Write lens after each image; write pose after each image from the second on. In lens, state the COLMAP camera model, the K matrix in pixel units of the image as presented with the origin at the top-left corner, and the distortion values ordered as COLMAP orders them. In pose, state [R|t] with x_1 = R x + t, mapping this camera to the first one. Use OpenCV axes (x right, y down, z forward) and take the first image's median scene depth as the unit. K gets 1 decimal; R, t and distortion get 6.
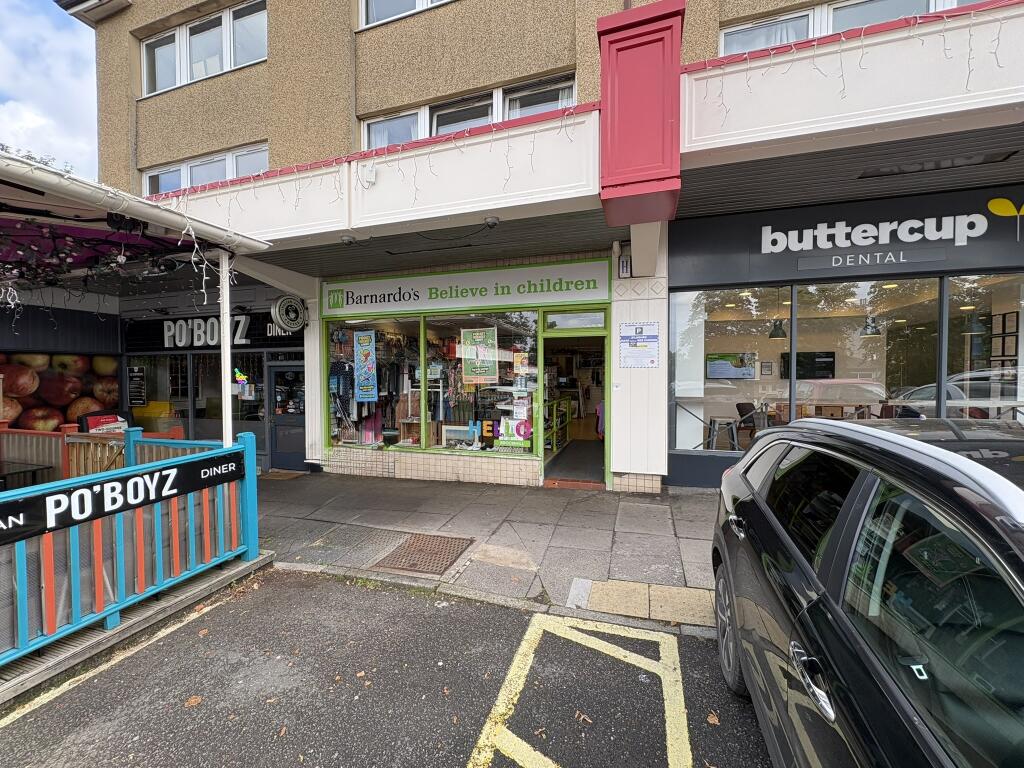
lens RADIAL K [[414.6, 0, 511.1], [0, 414.6, 376.1], [0, 0, 1]] dist [-0.002985, -0.000202]
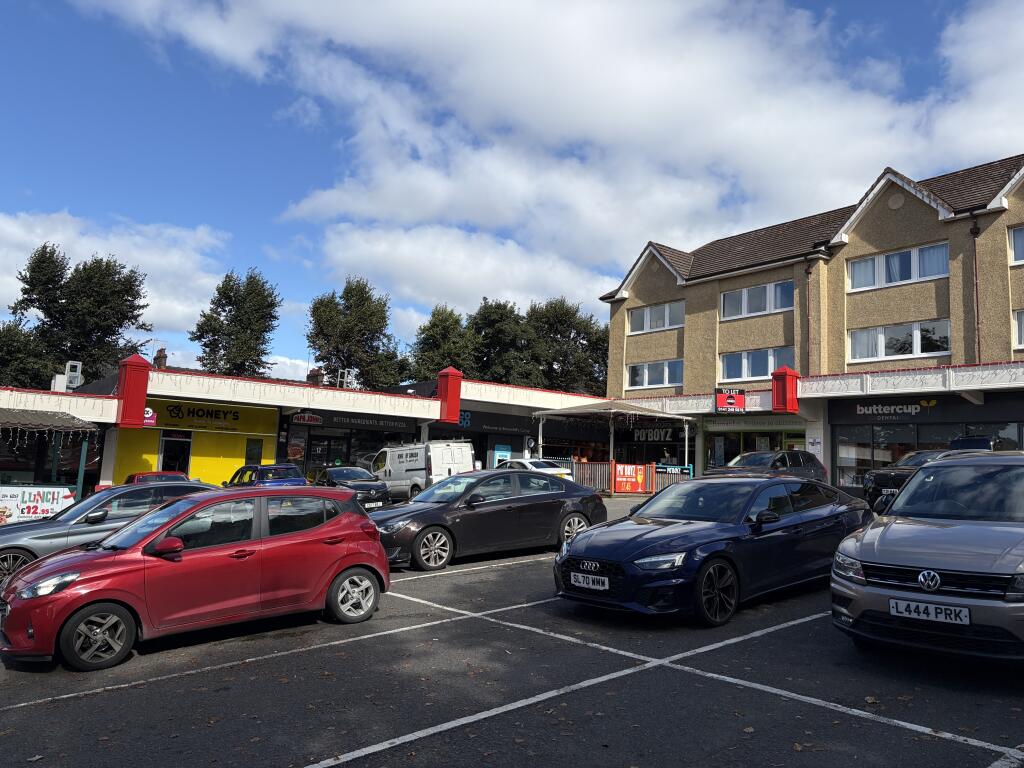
lens RADIAL K [[767.6, 0, 515.0], [0, 767.6, 378.4], [0, 0, 1]] dist [0.002647, 0.000865]
pose [[0.828760, -0.022569, -0.559149, 1.712432], [-0.059990, 0.989845, -0.128869, 0.299456], [0.556380, 0.140345, 0.818990, -4.944653]]
